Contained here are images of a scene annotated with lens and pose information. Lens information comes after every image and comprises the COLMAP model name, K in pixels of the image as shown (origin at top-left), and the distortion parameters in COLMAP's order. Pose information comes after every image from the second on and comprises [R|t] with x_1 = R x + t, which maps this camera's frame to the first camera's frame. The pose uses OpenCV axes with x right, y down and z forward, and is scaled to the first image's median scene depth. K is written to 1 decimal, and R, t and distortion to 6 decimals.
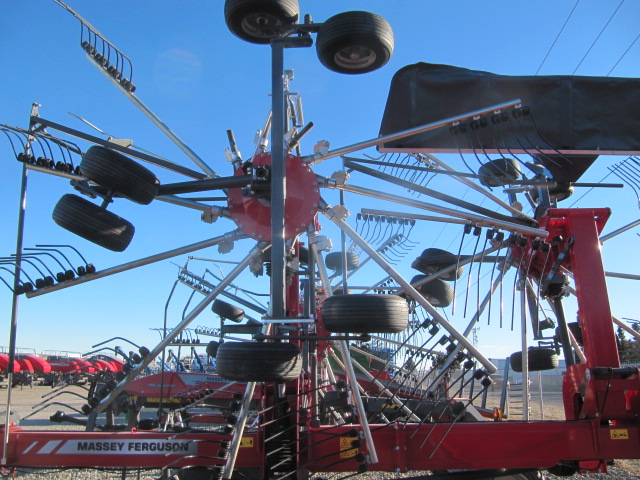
lens RADIAL K [[536.1, 0, 317.9], [0, 536.1, 239.8], [0, 0, 1]] dist [-0.036081, 0.010200]
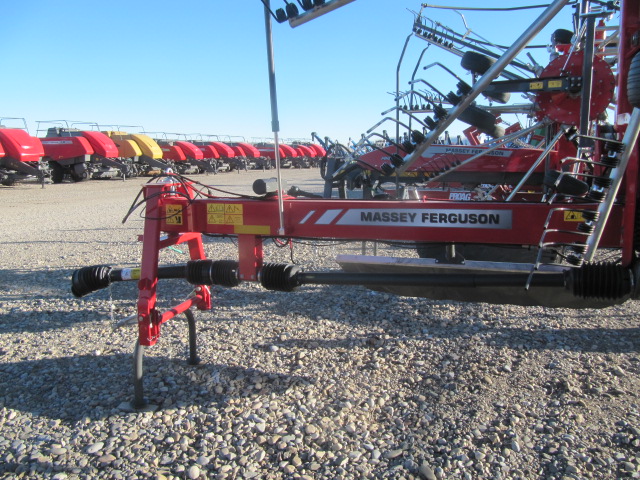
lens RADIAL K [[536.1, 0, 317.9], [0, 536.1, 239.8], [0, 0, 1]] dist [-0.036081, 0.010200]
pose [[0.942203, 0.036105, -0.333092, -0.232264], [0.096225, 0.923132, 0.372248, 0.100864], [0.320928, -0.382785, 0.866303, 0.227992]]
